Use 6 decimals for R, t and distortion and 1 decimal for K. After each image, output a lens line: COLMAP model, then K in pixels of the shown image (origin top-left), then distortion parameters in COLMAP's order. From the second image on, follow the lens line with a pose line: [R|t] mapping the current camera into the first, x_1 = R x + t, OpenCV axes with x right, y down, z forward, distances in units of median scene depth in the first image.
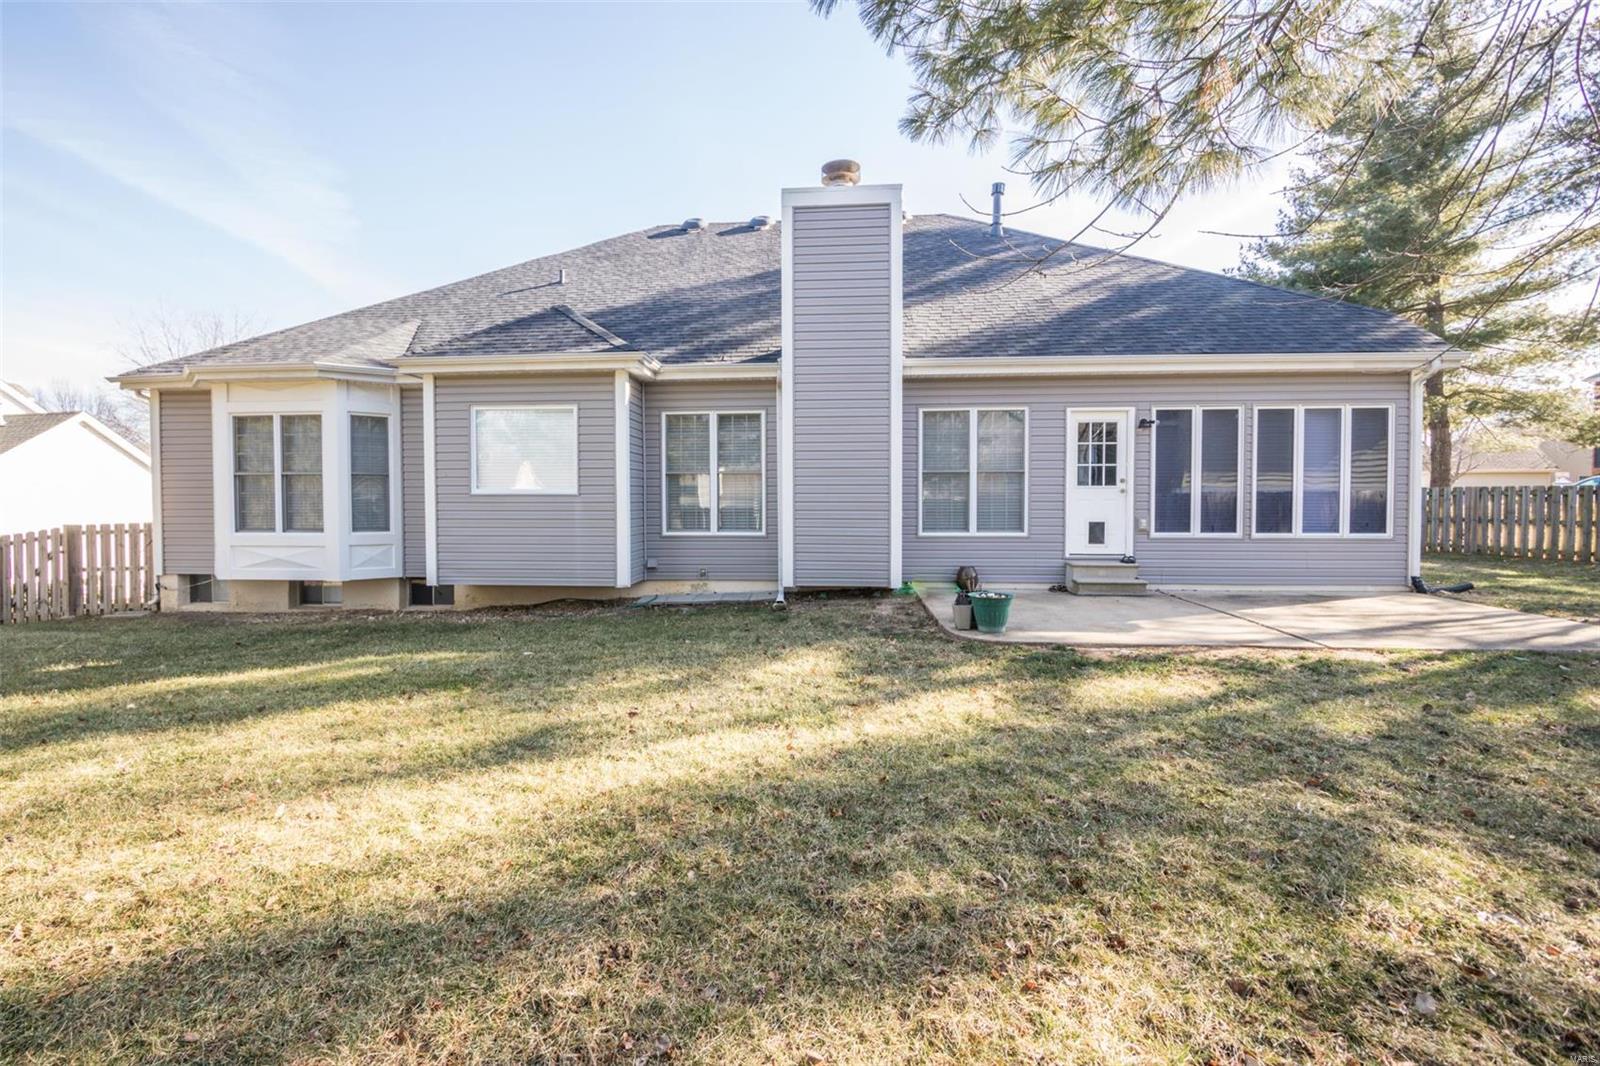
lens RADIAL K [[743.7, 0, 796.9], [0, 743.7, 522.3], [0, 0, 1]] dist [-0.000188, 0.000515]
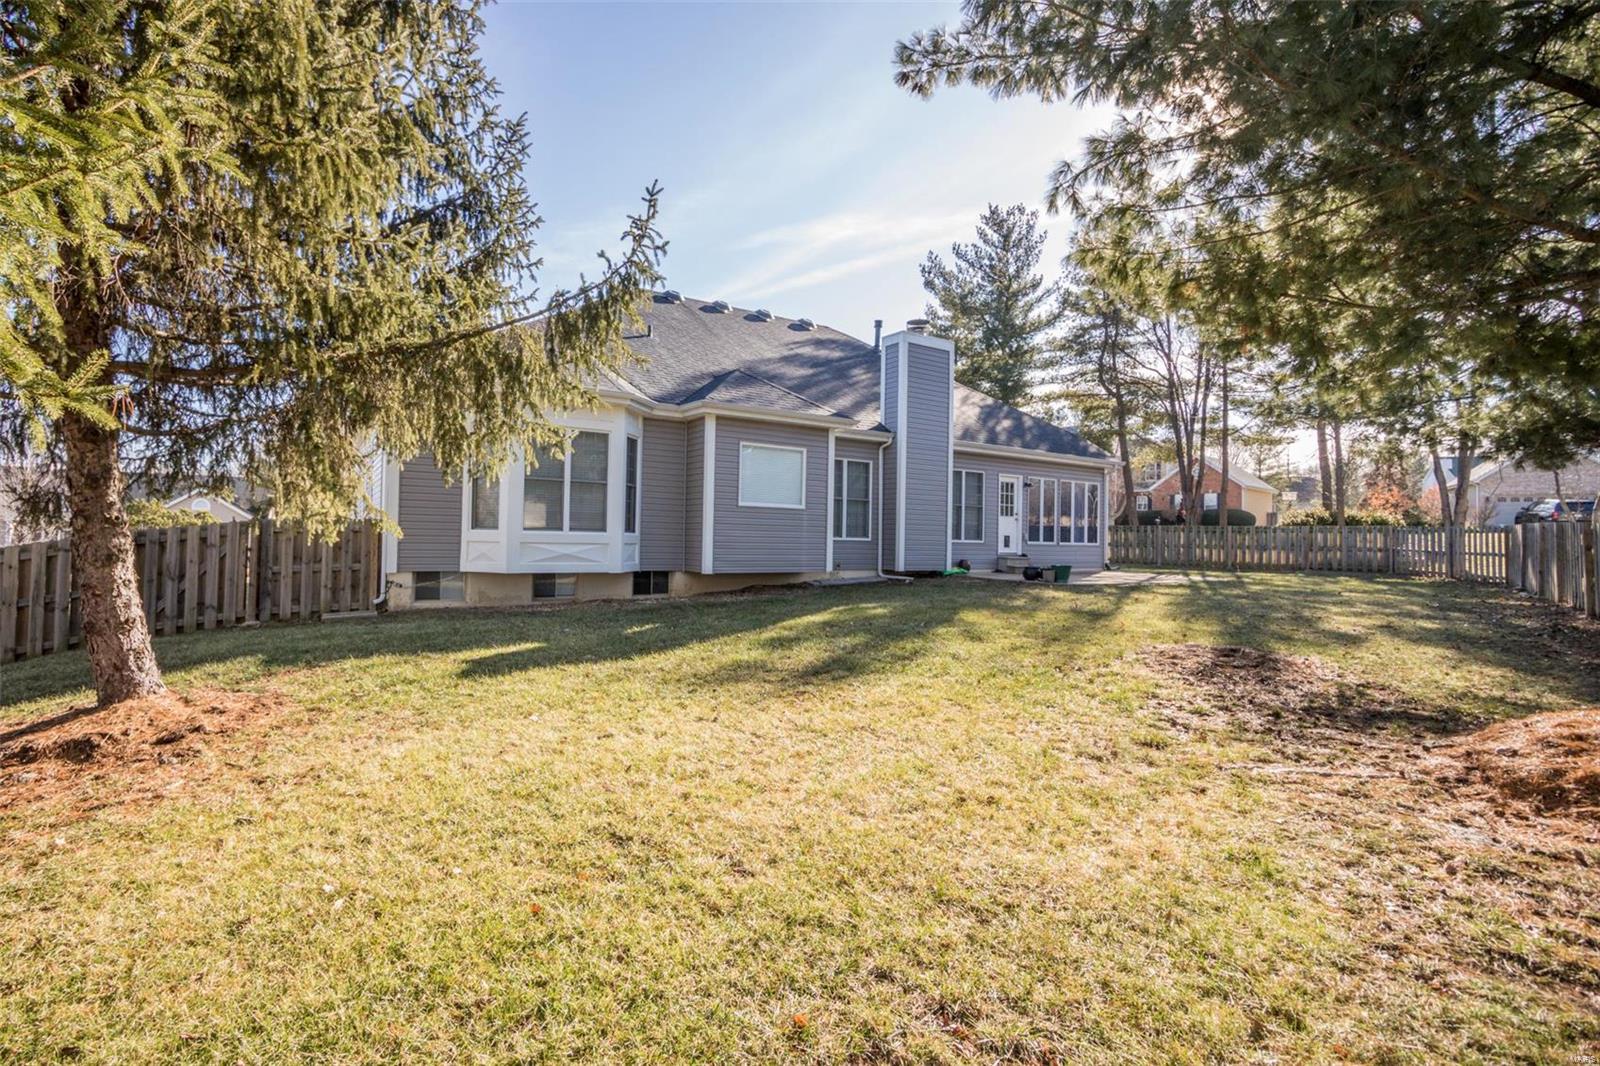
lens RADIAL K [[743.7, 0, 796.9], [0, 743.7, 522.3], [0, 0, 1]] dist [-0.000188, 0.000515]
pose [[0.780665, 0.031412, 0.624160, -1.166757], [-0.008130, 0.999162, -0.040117, 0.043897], [-0.624897, 0.026244, 0.780266, -0.121854]]
